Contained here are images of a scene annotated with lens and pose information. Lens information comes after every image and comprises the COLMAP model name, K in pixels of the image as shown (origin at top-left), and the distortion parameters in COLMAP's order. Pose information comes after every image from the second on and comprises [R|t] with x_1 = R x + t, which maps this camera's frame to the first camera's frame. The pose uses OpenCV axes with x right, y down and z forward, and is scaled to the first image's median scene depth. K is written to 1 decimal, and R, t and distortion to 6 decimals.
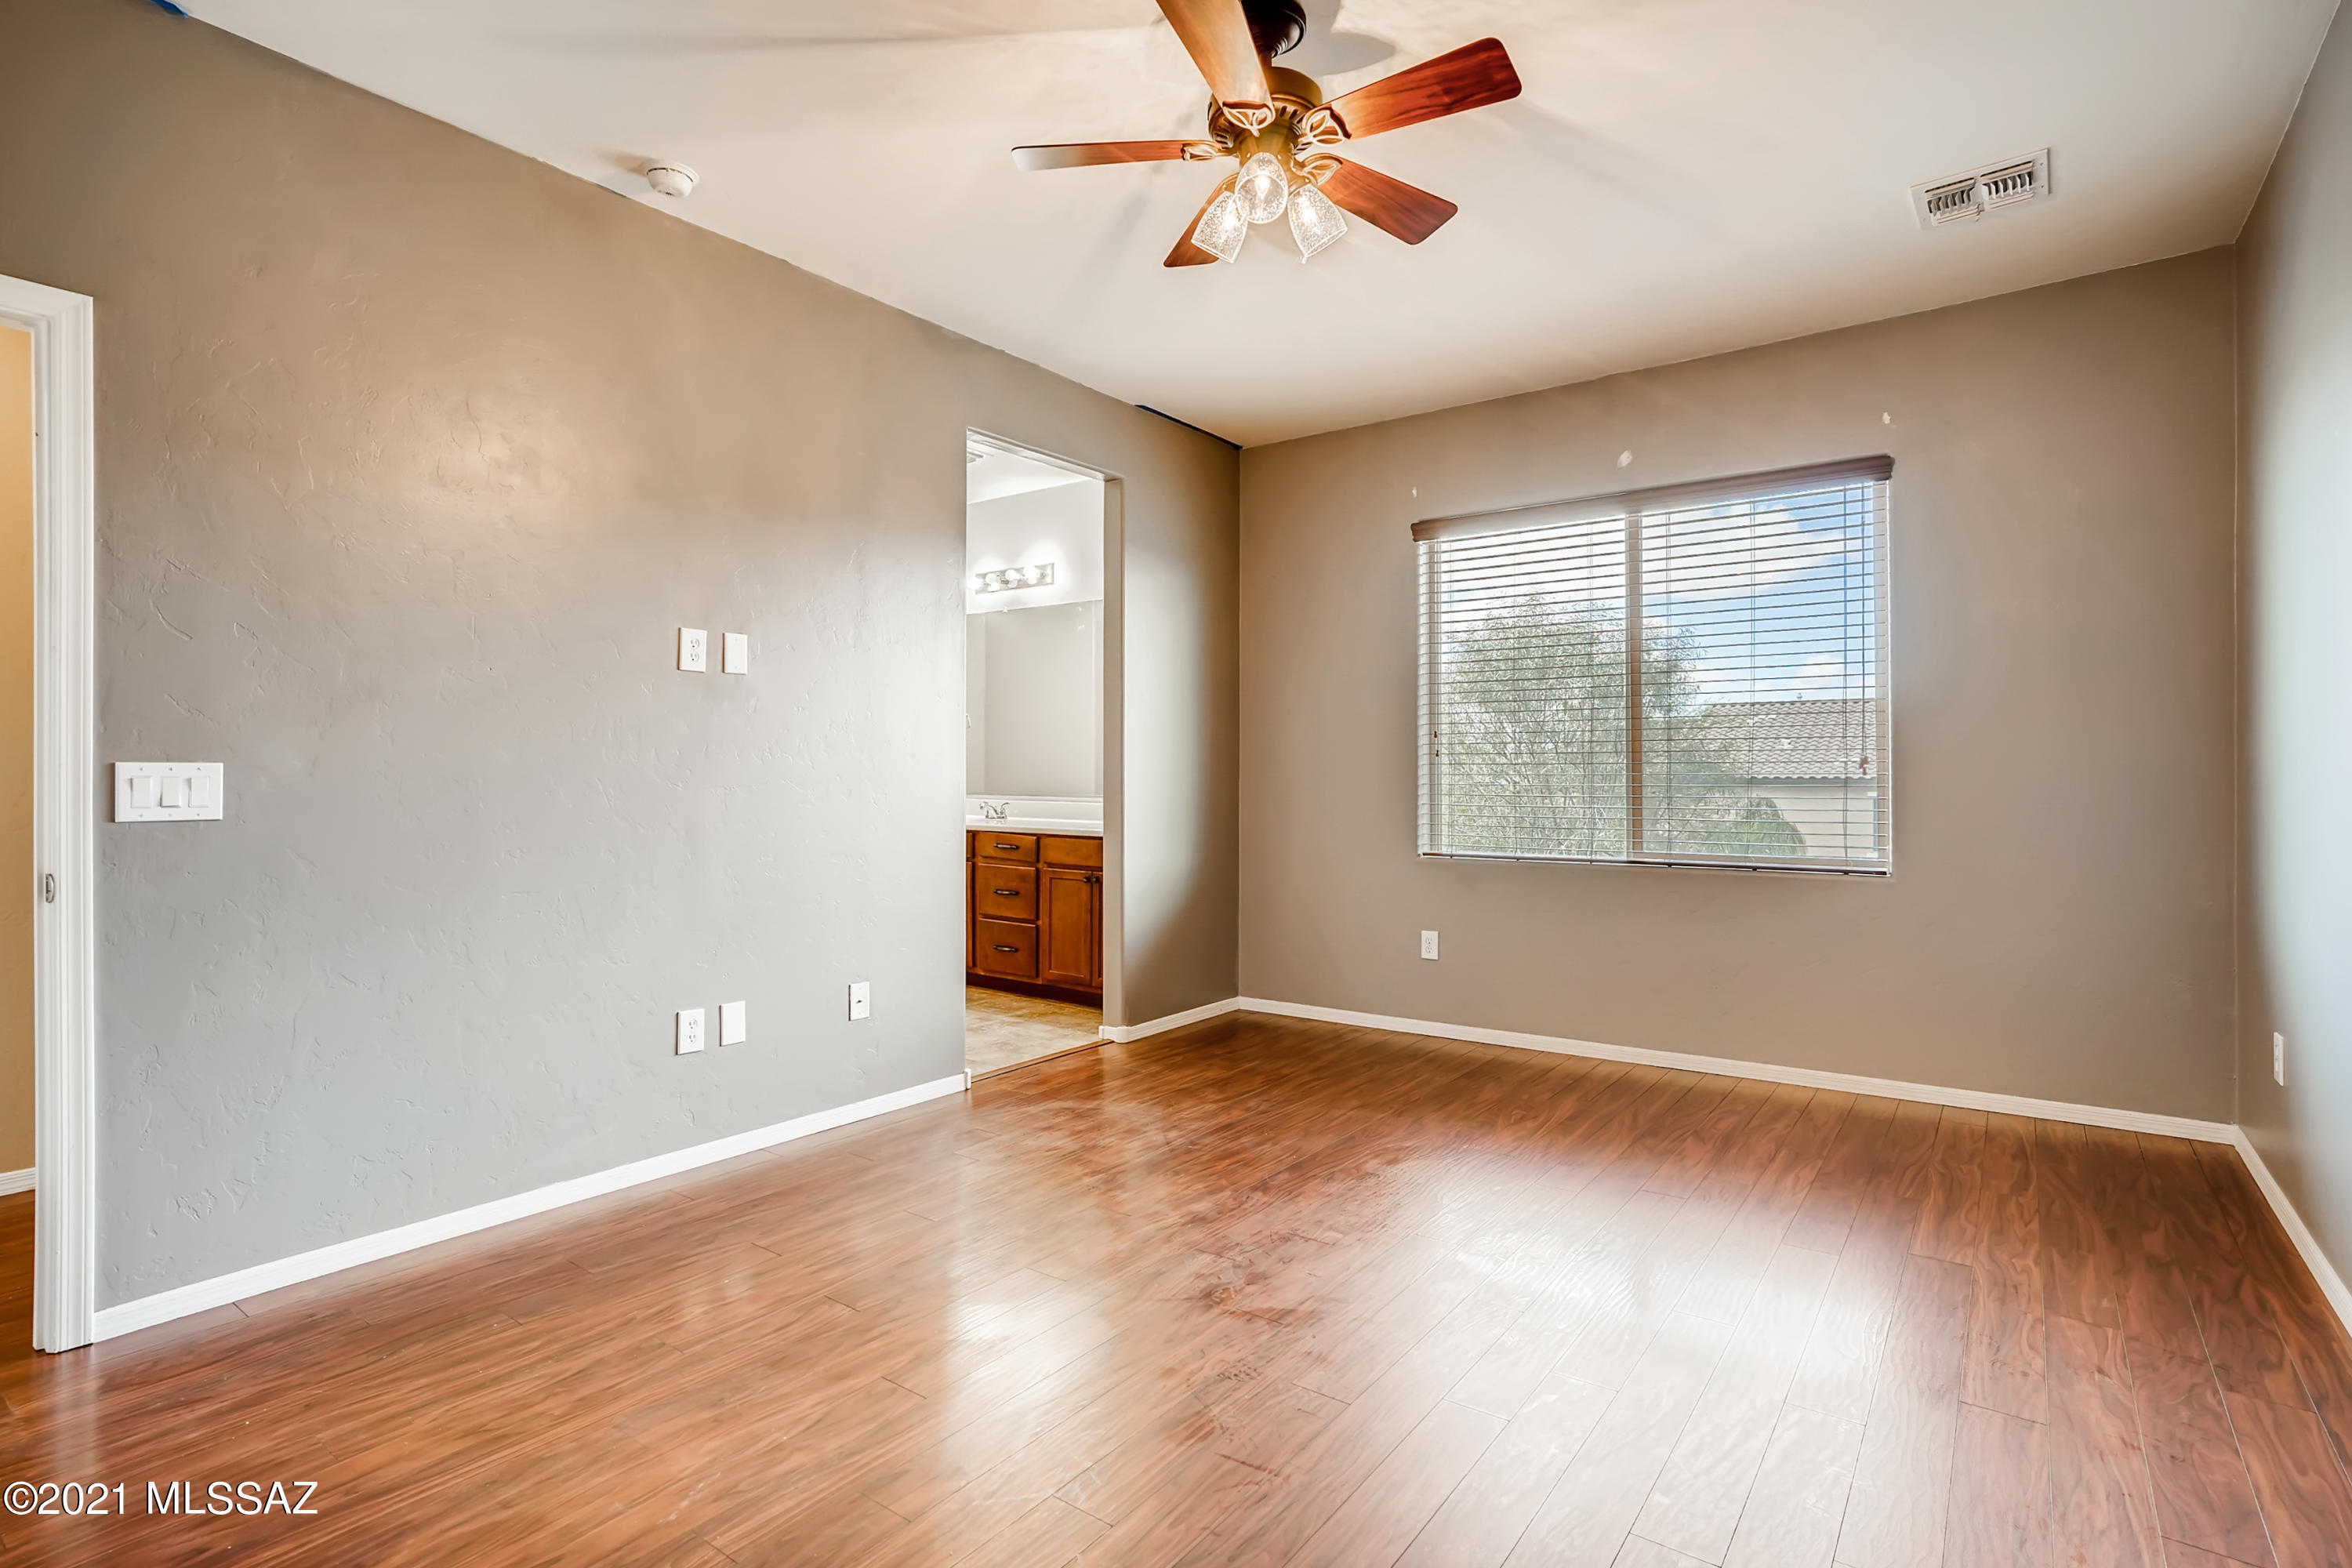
lens RADIAL K [[1134.6, 0, 1179.4], [0, 1134.6, 786.4], [0, 0, 1]] dist [-0.042866, 0.023562]
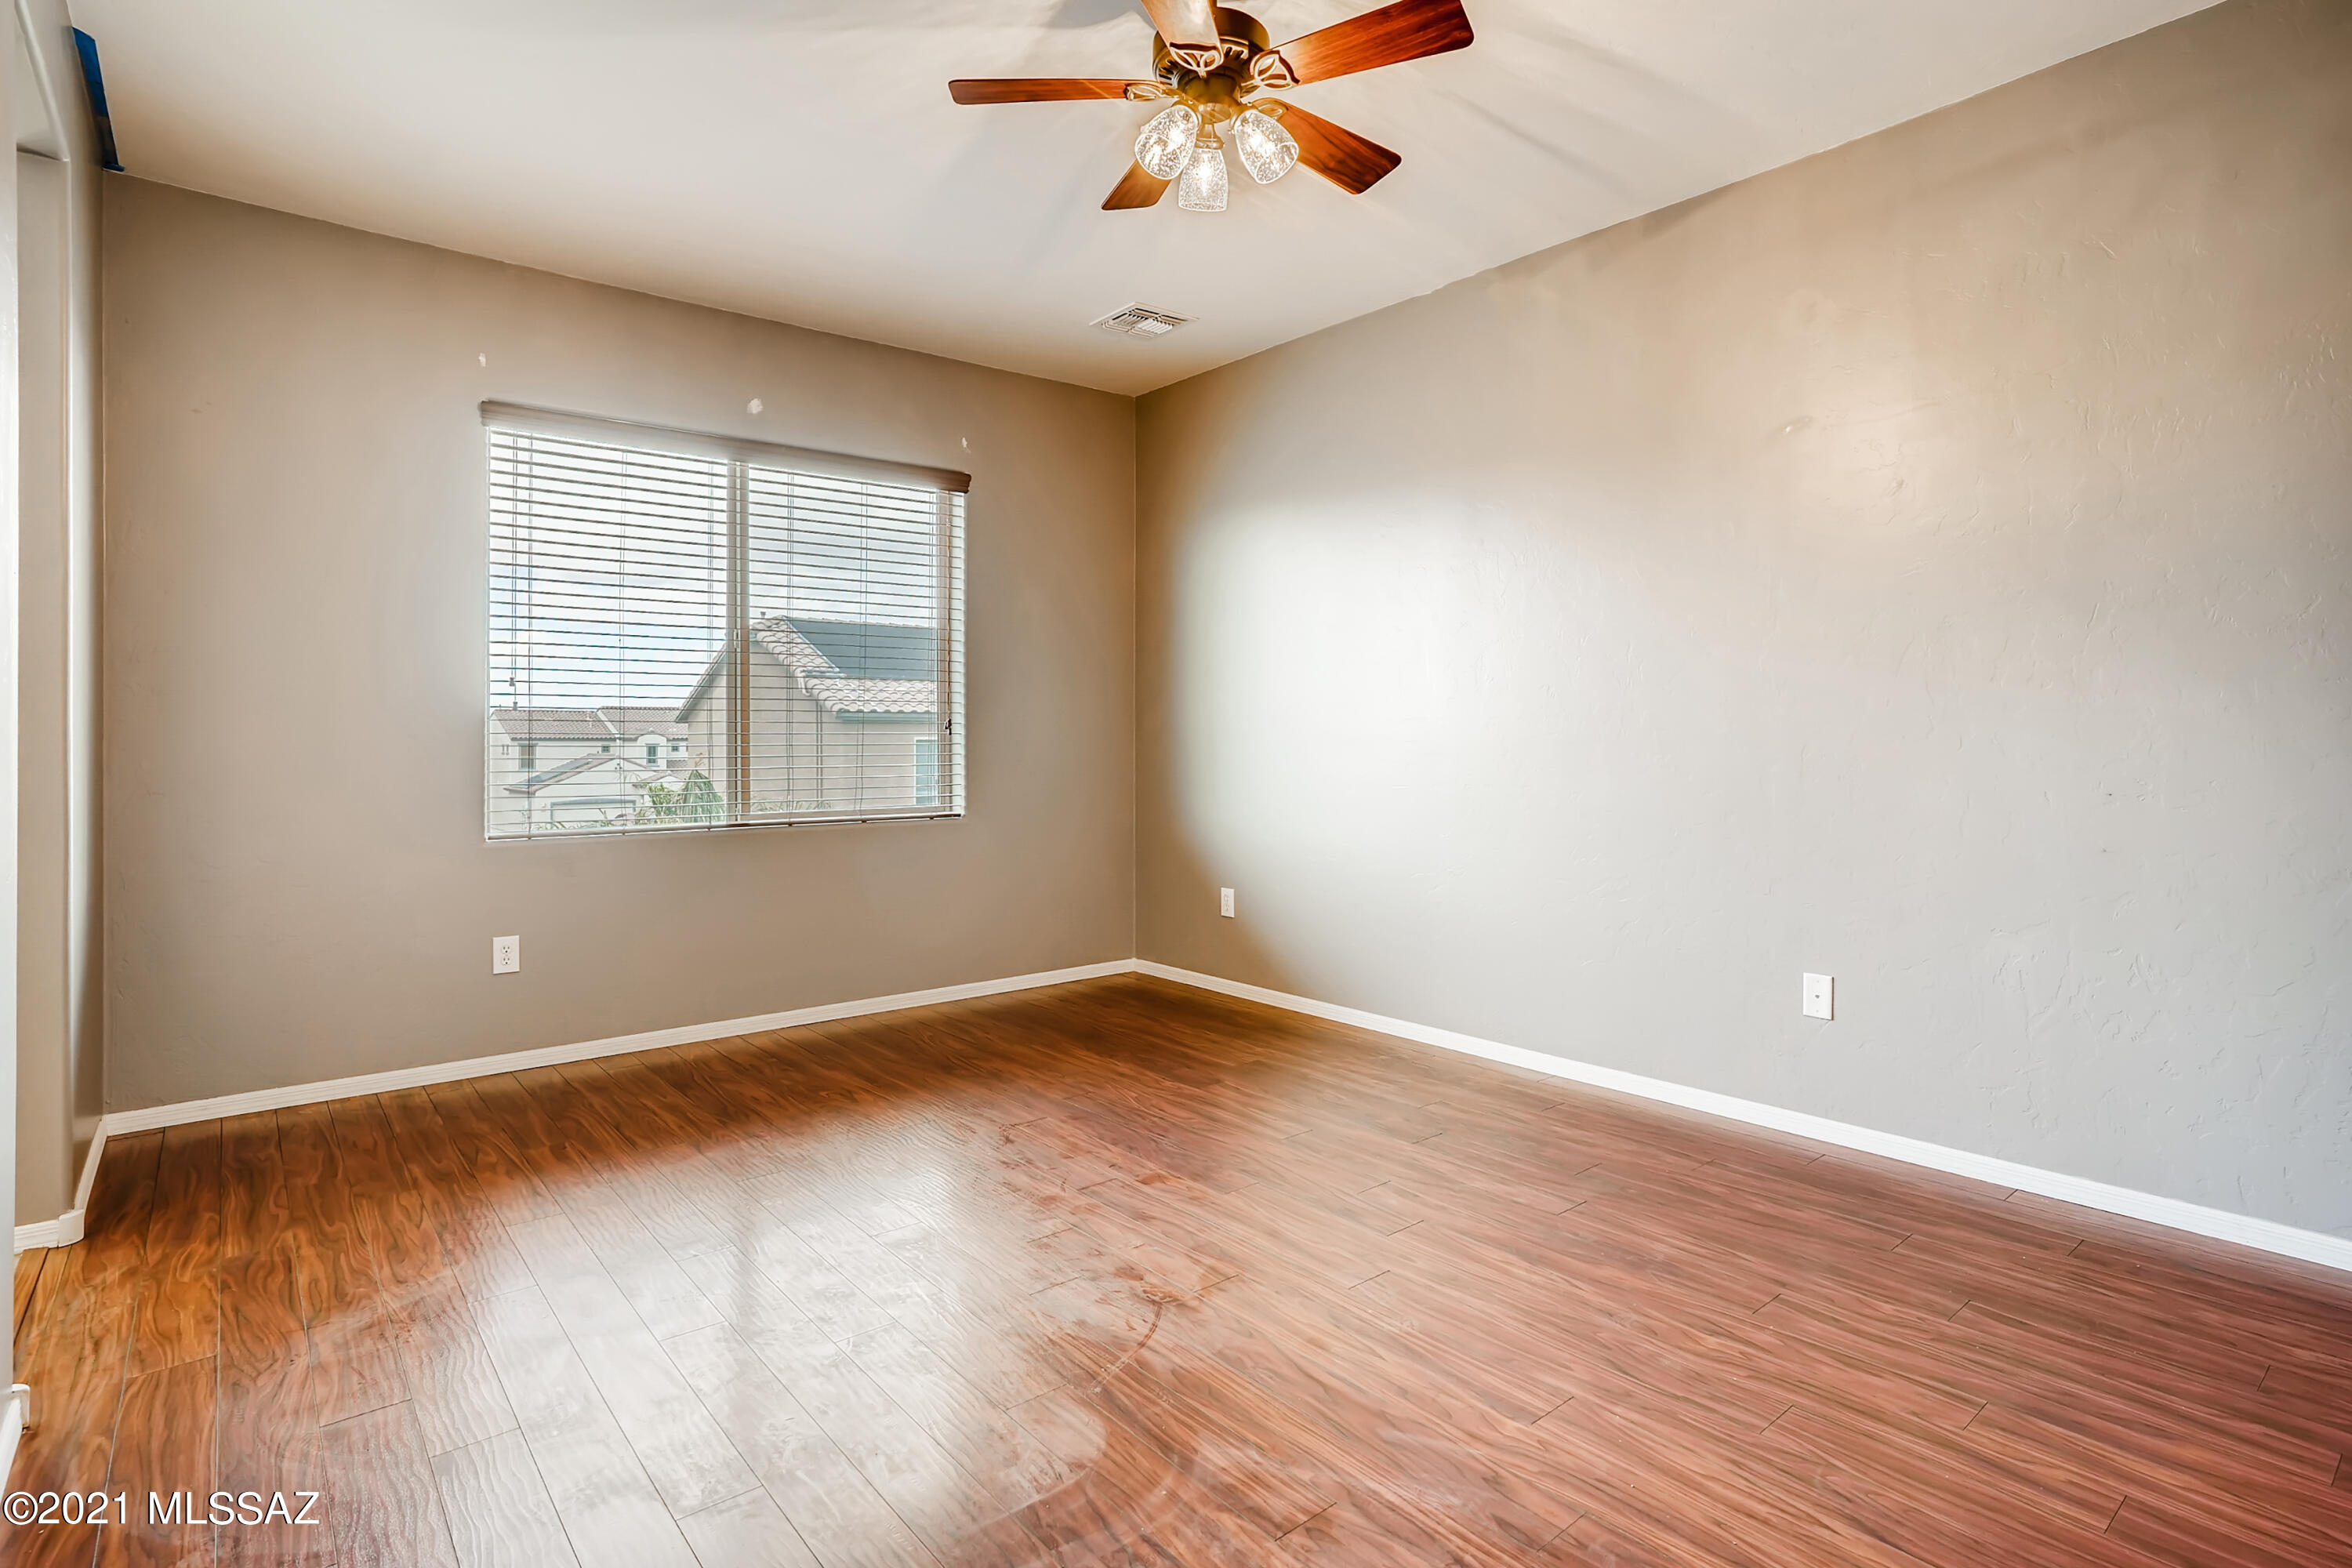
lens RADIAL K [[1150.2, 0, 1186.8], [0, 1150.2, 759.5], [0, 0, 1]] dist [-0.042170, 0.022821]
pose [[0.250855, -0.019721, 0.967824, -0.589853], [0.009742, 0.999793, 0.017847, -0.003431], [-0.967976, 0.004952, 0.250995, 0.510440]]
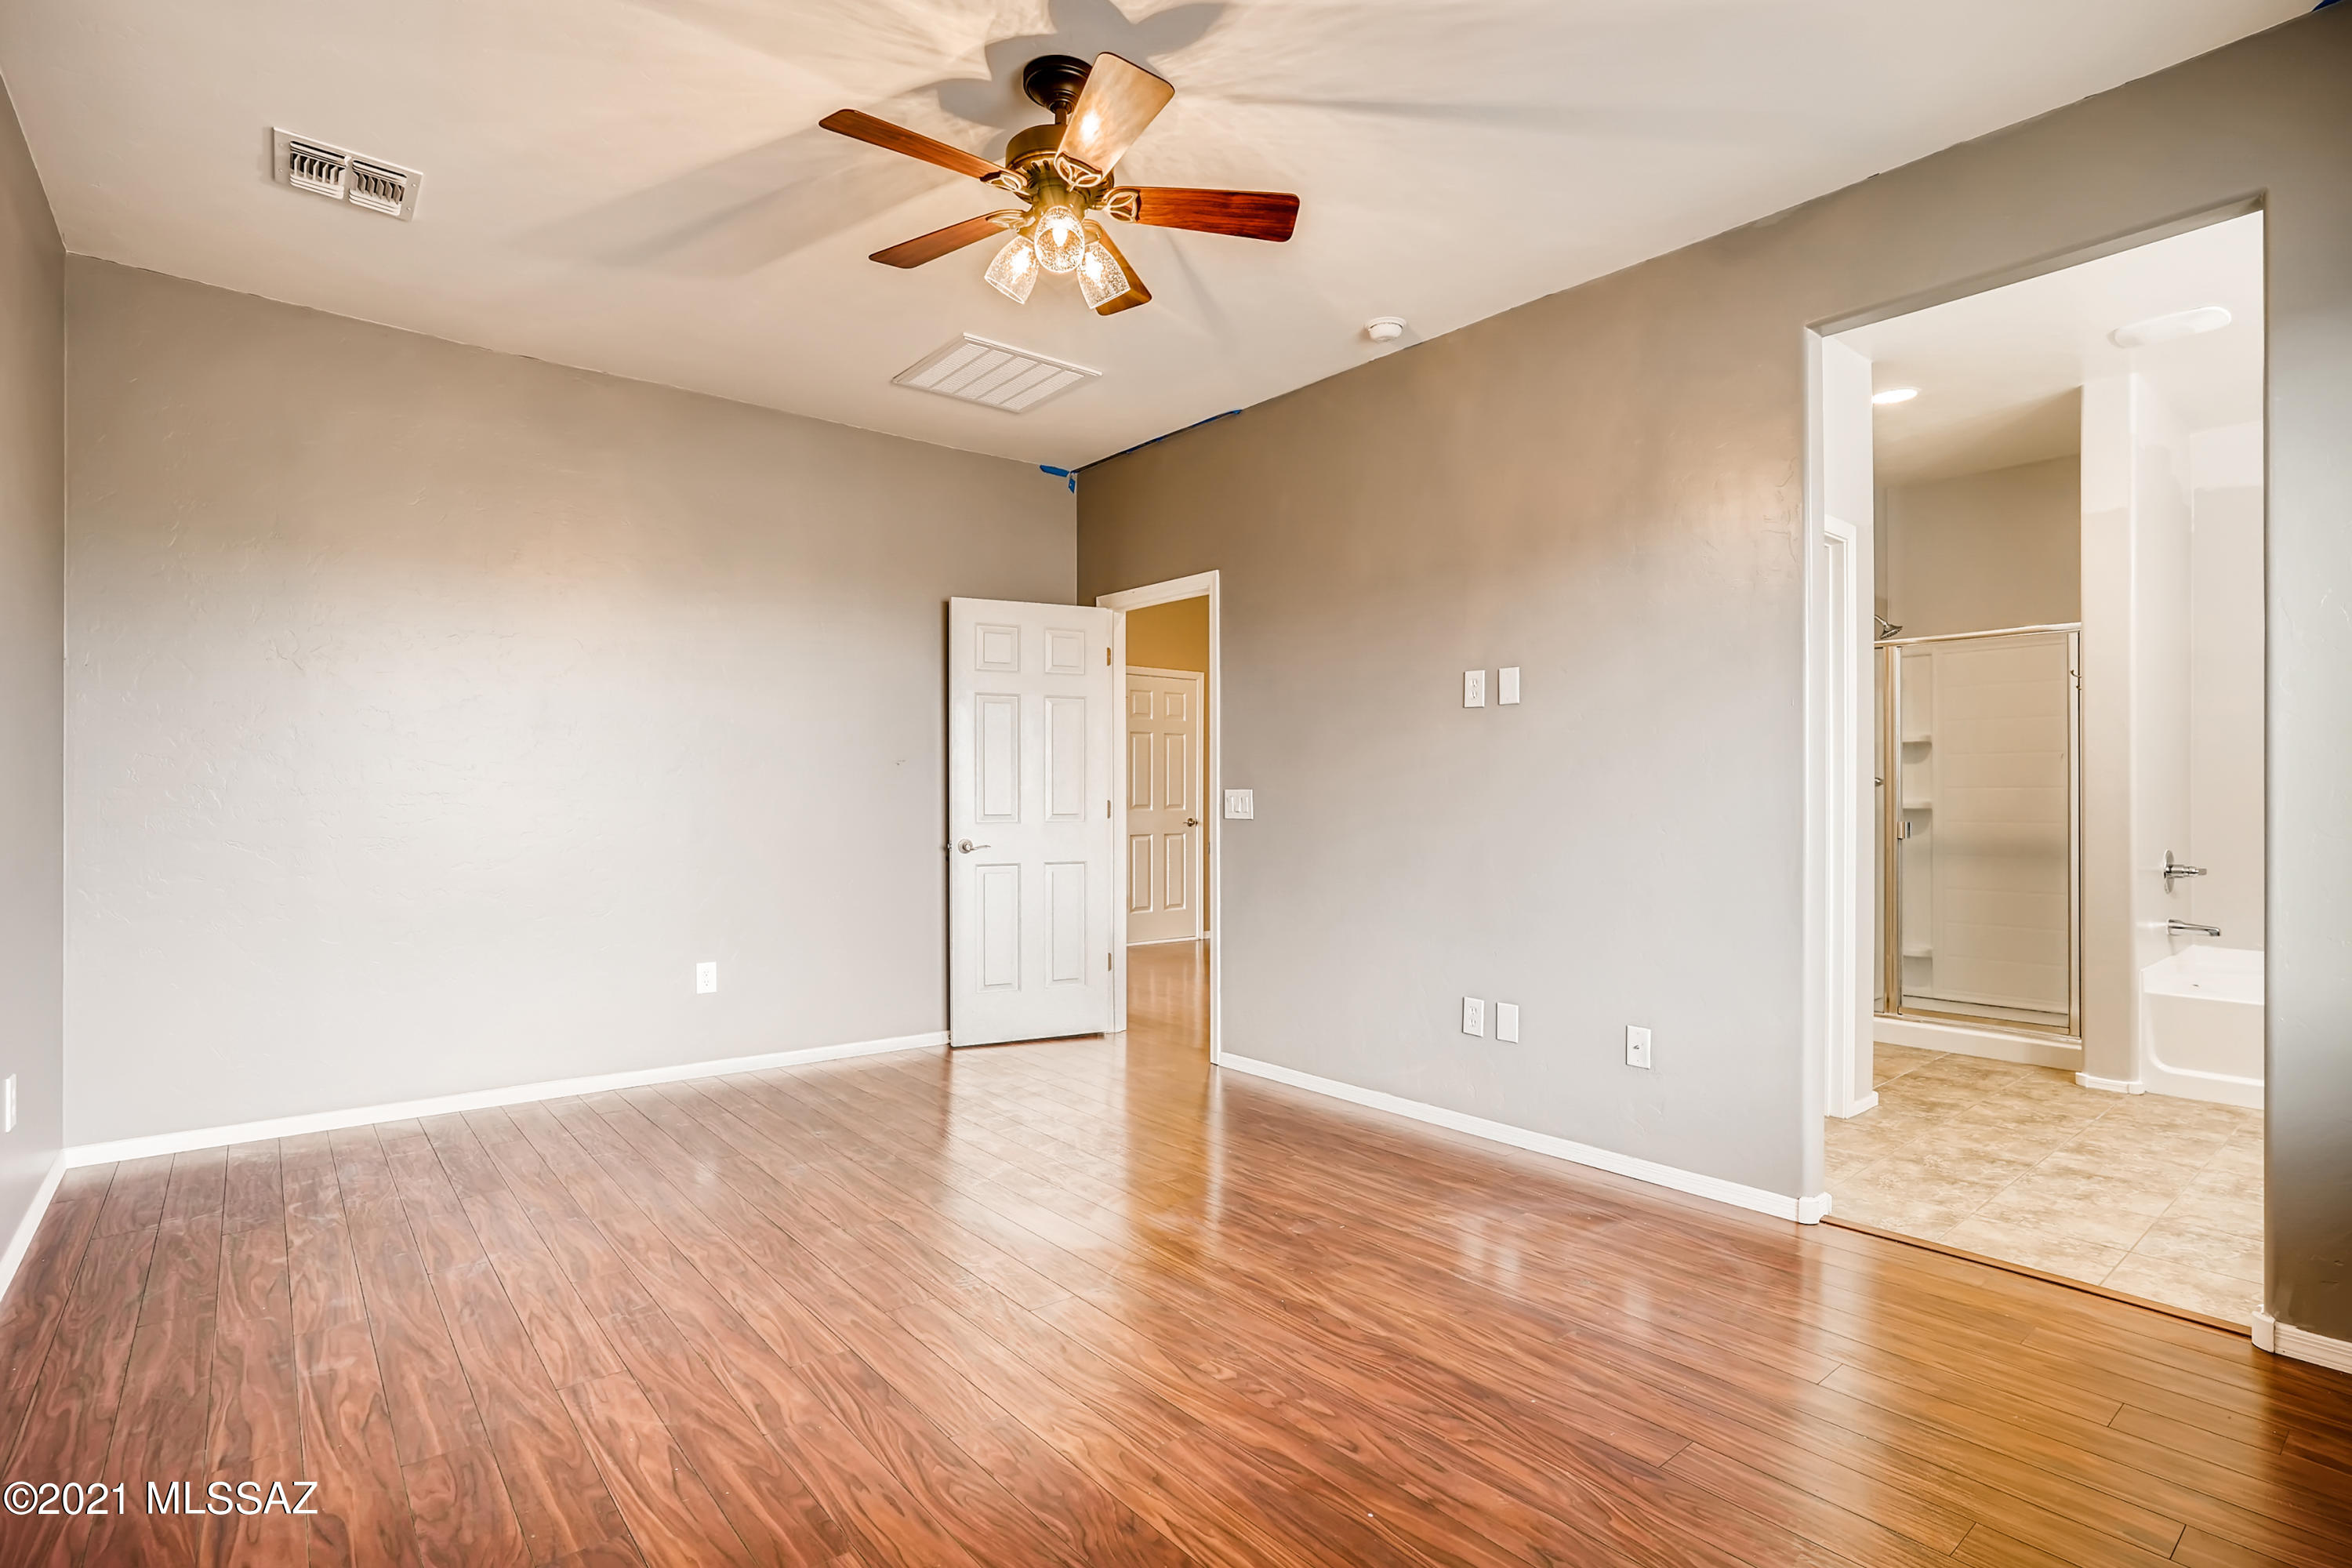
lens RADIAL K [[1134.6, 0, 1179.4], [0, 1134.6, 786.4], [0, 0, 1]] dist [-0.042866, 0.023562]
pose [[-0.250882, -0.011019, -0.967955, 0.708044], [-0.008967, 0.999919, -0.009059, -0.006194], [0.967976, 0.006407, -0.250960, 0.909202]]
